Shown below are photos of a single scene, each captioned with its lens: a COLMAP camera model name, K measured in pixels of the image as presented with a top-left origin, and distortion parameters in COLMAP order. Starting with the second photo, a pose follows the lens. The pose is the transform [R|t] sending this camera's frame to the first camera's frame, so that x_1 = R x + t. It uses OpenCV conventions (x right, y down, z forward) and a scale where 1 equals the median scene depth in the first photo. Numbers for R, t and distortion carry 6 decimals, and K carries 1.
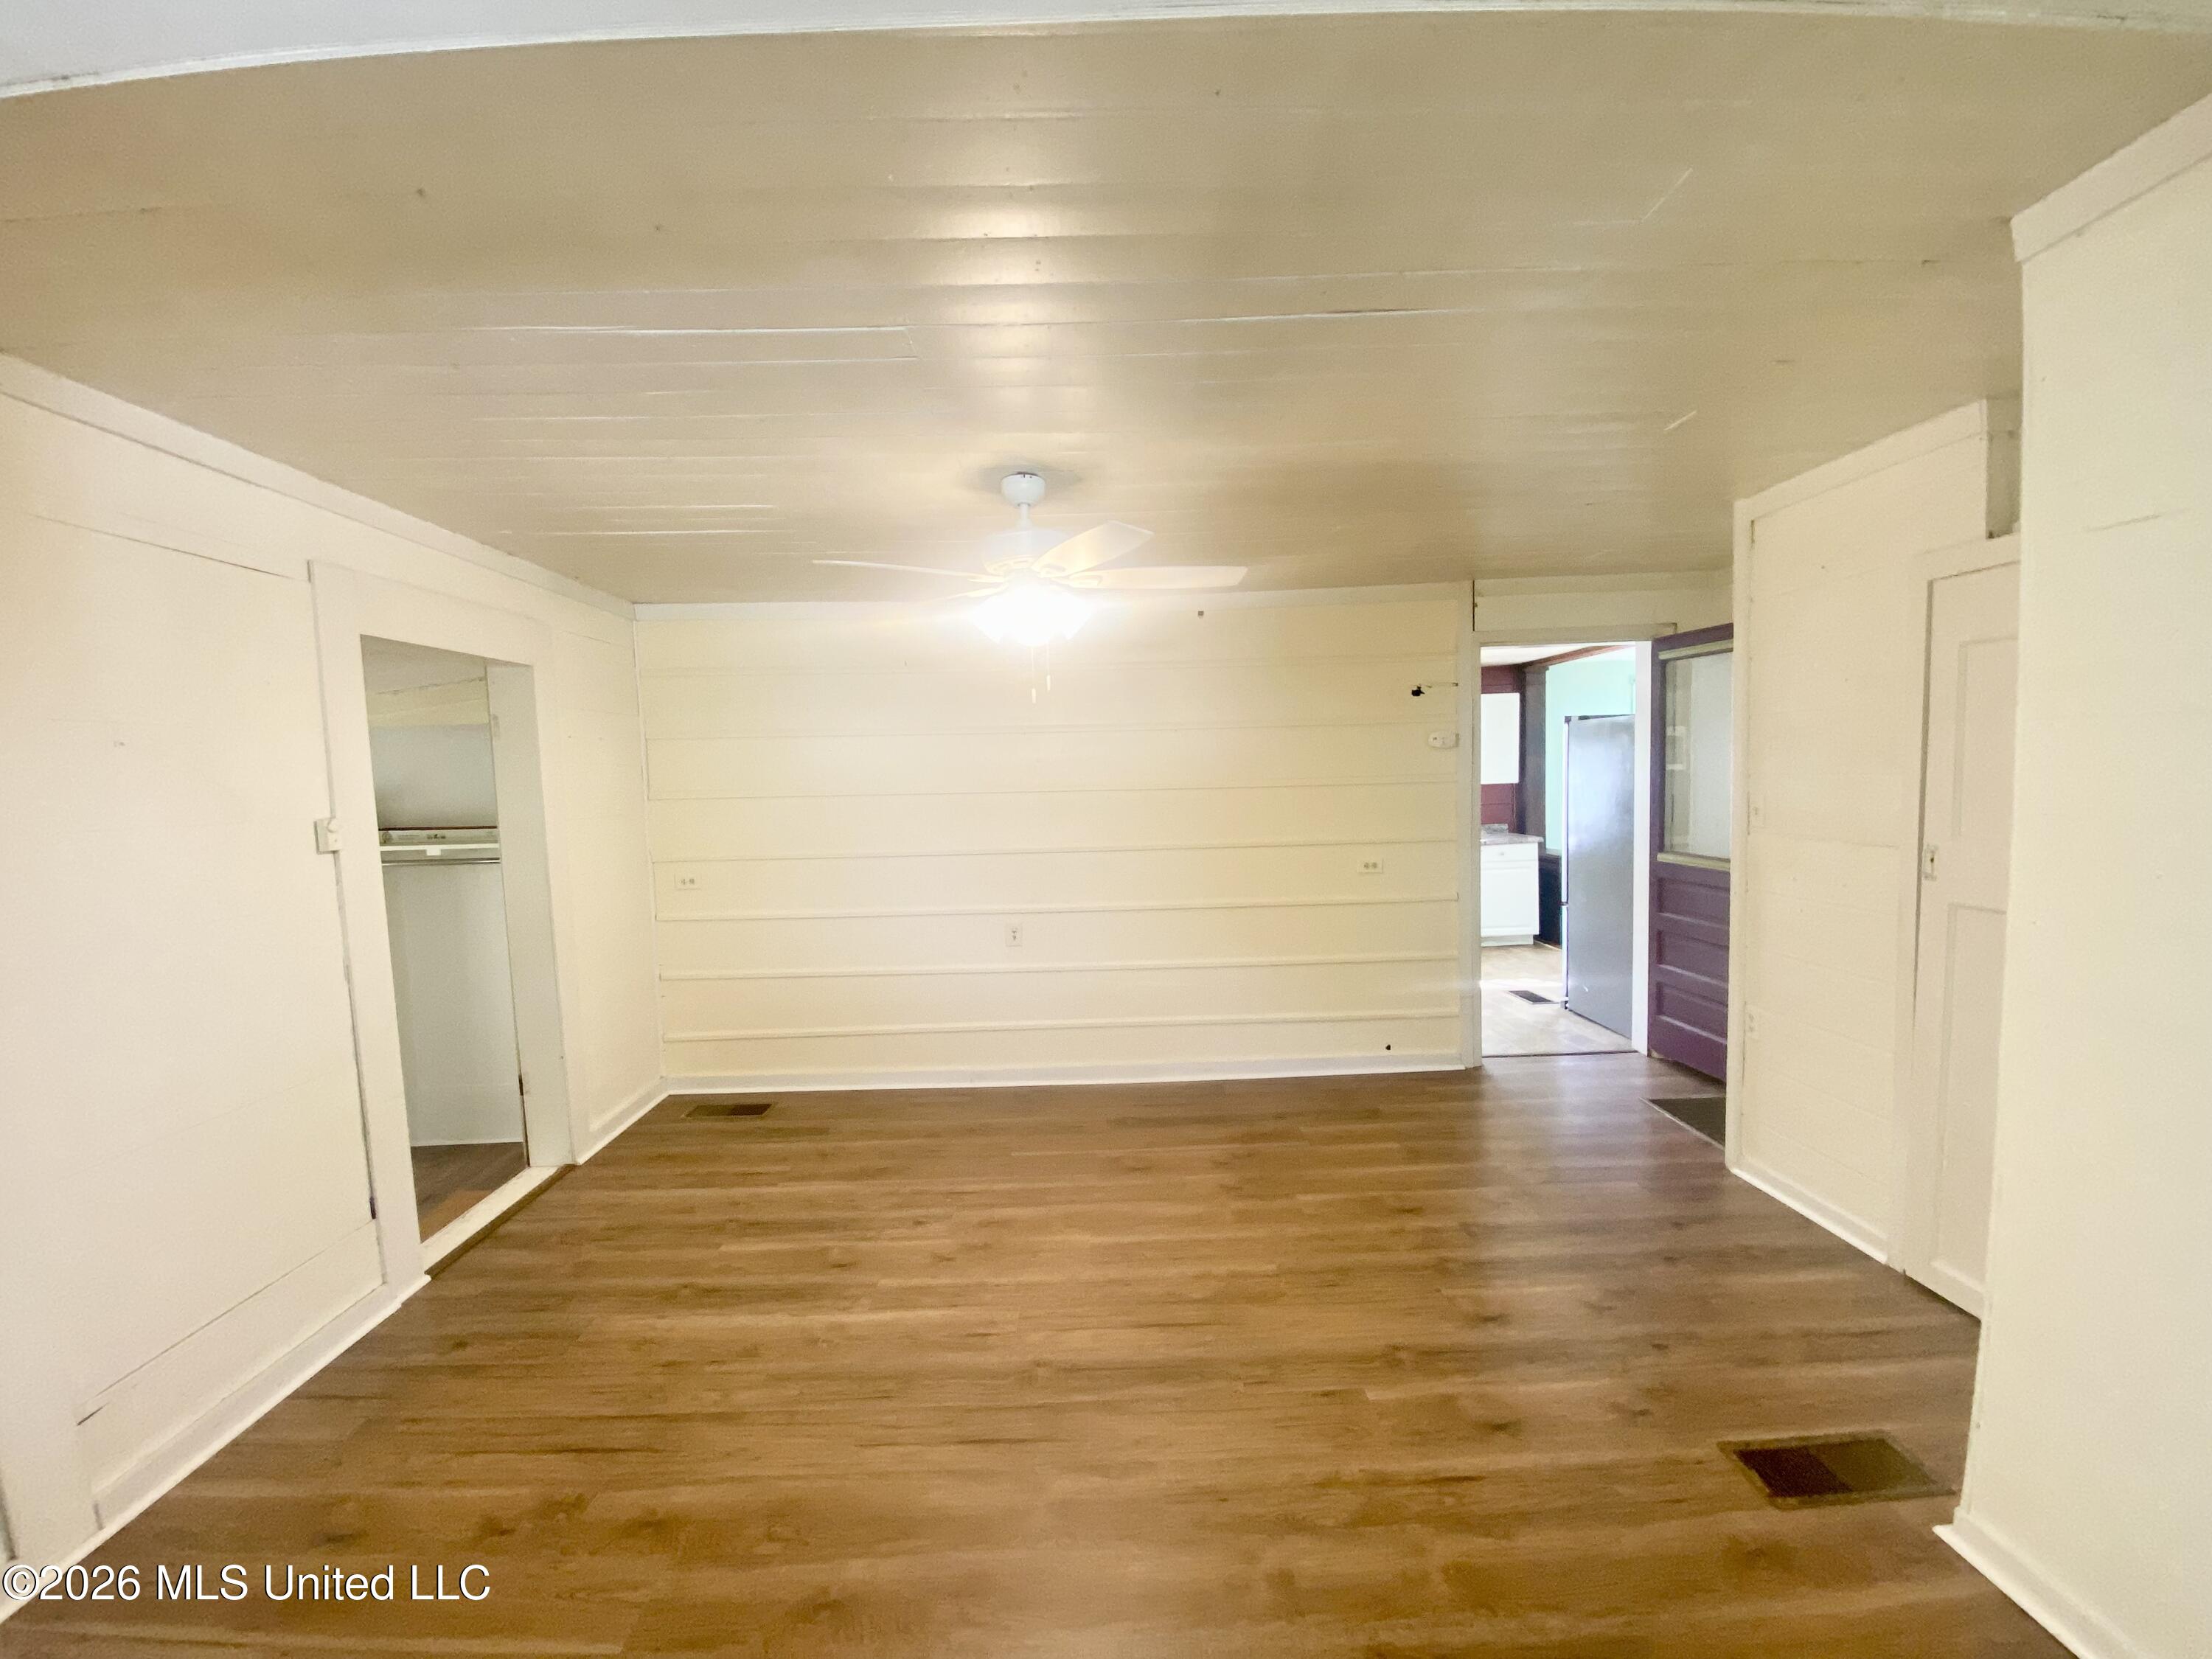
lens RADIAL K [[896.8, 0, 1088.5], [0, 896.8, 836.0], [0, 0, 1]] dist [0.006098, -0.011038]
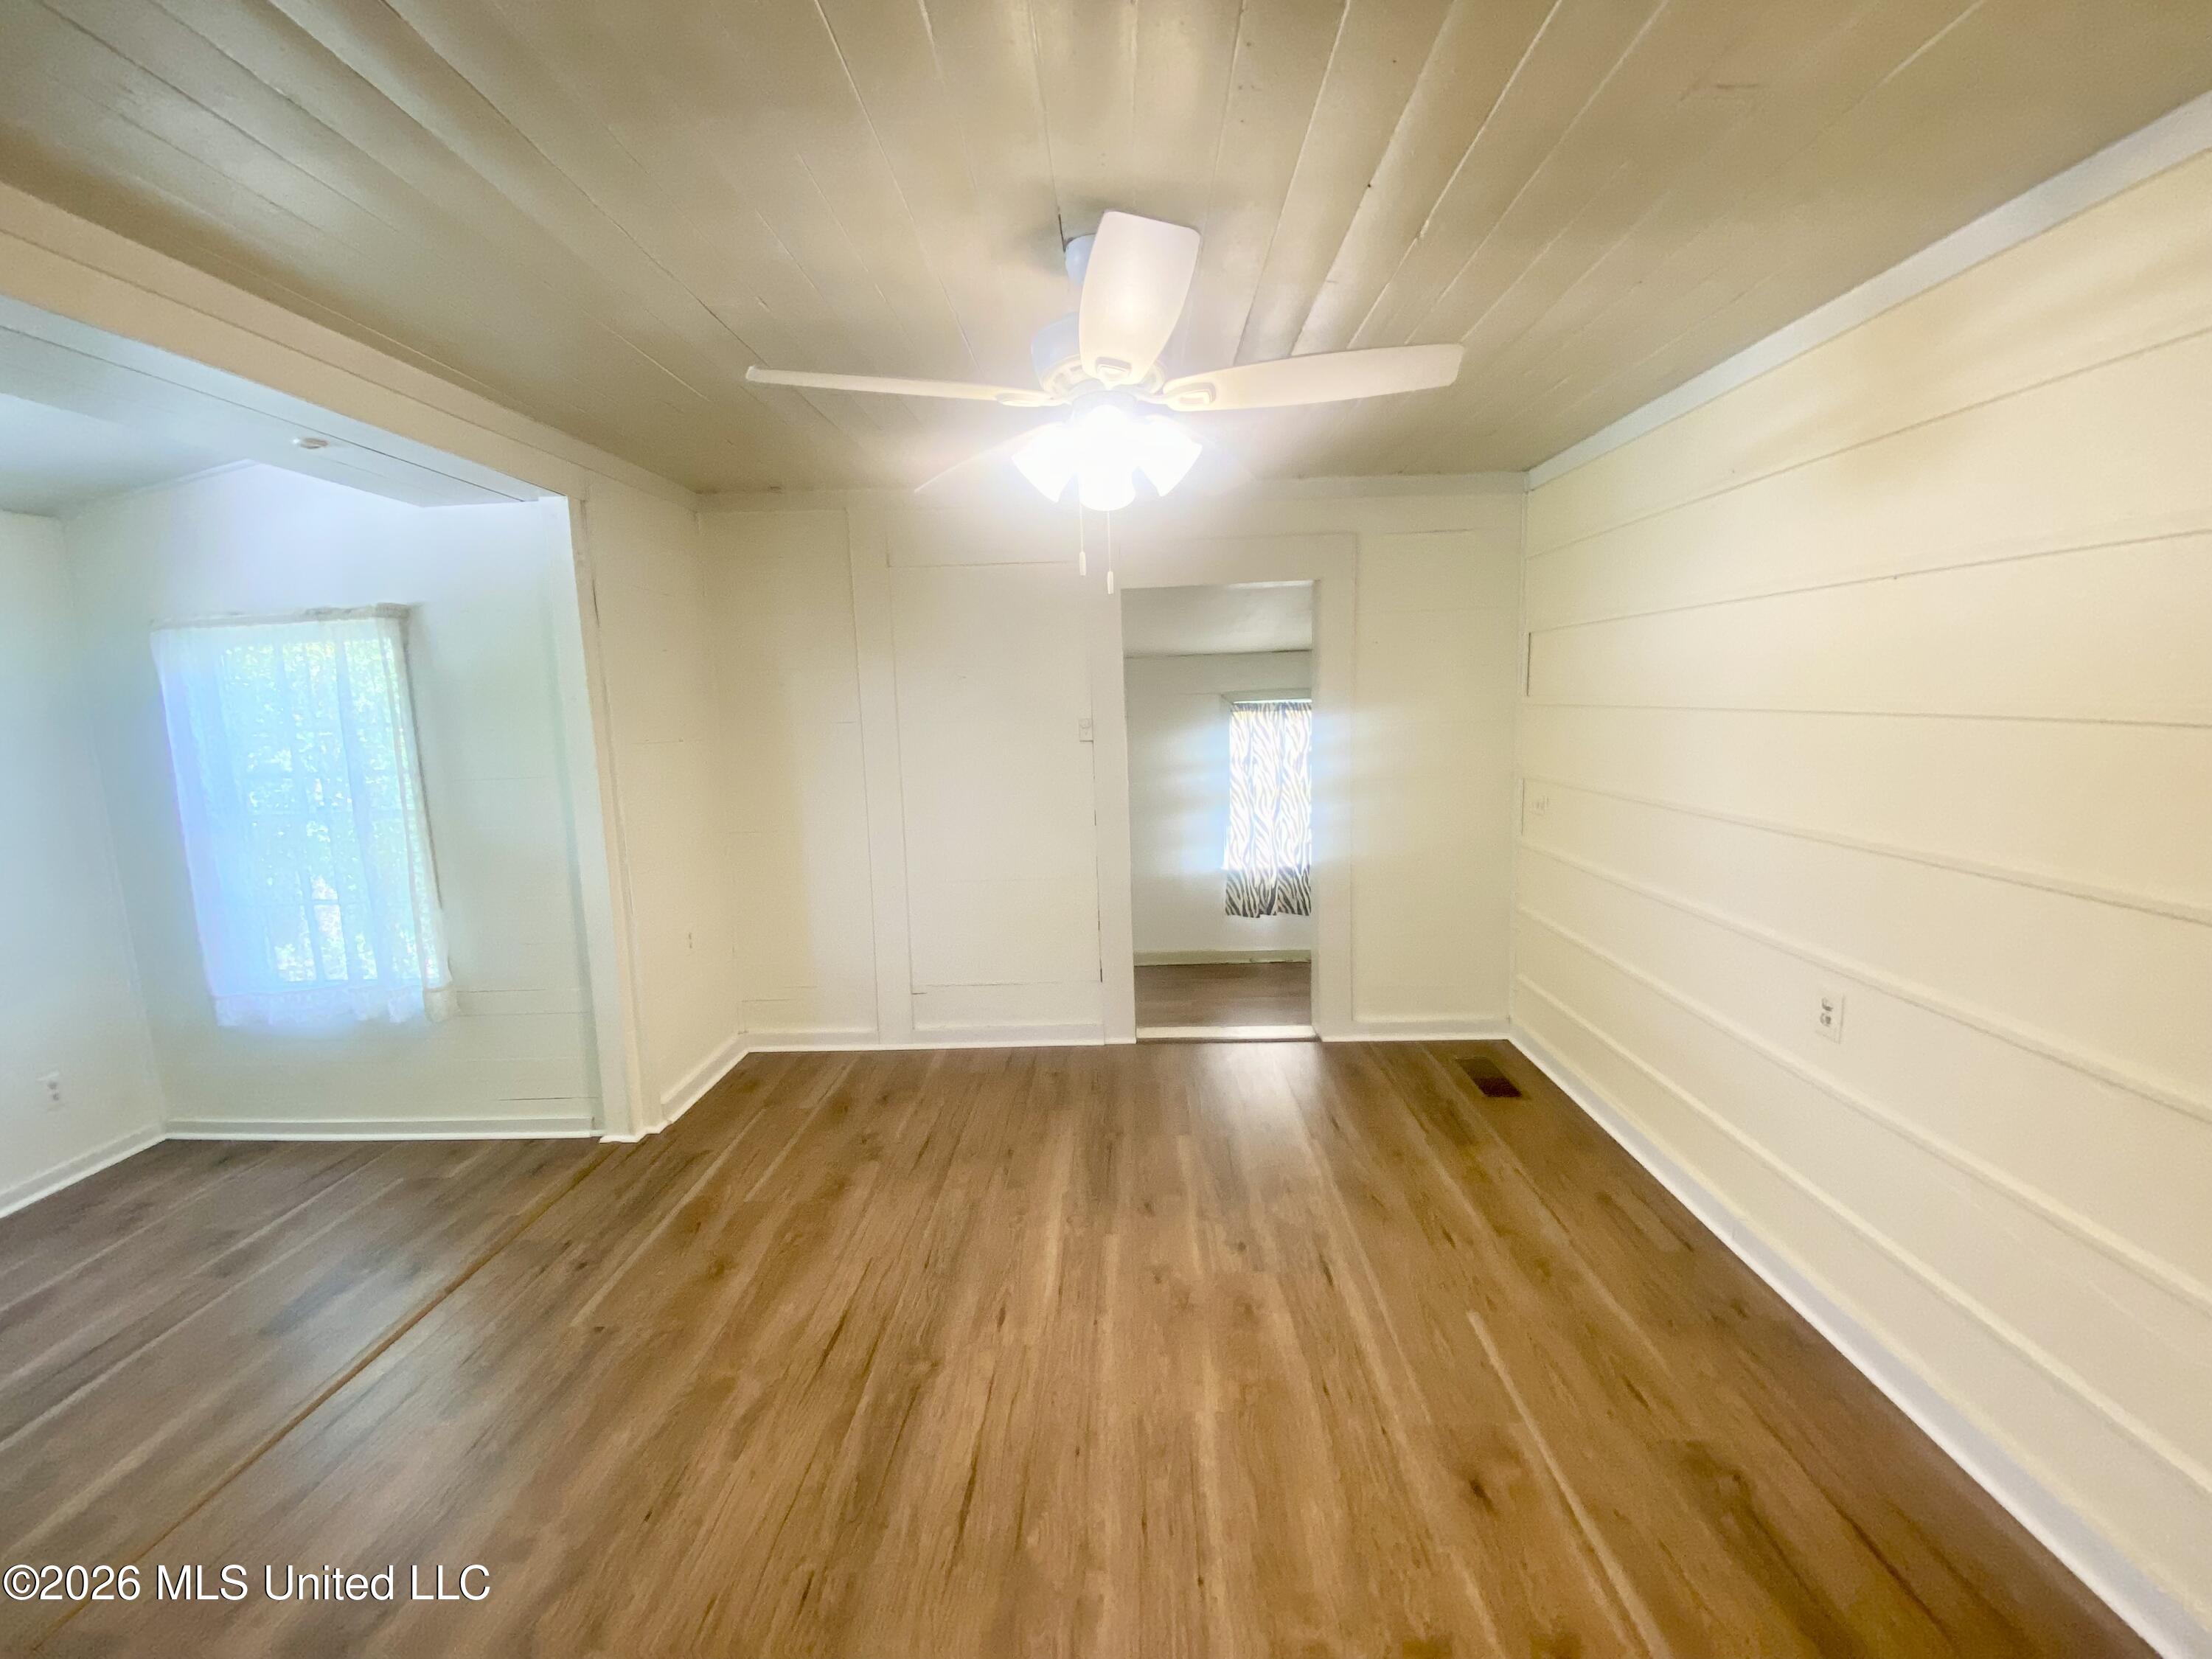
lens RADIAL K [[896.8, 0, 1094.0], [0, 896.8, 824.2], [0, 0, 1]] dist [0.006098, -0.011038]
pose [[-0.032506, 0.171809, -0.984594, 0.653613], [-0.045415, 0.983843, 0.173178, -0.095065], [0.998439, 0.050345, -0.024178, 1.031852]]
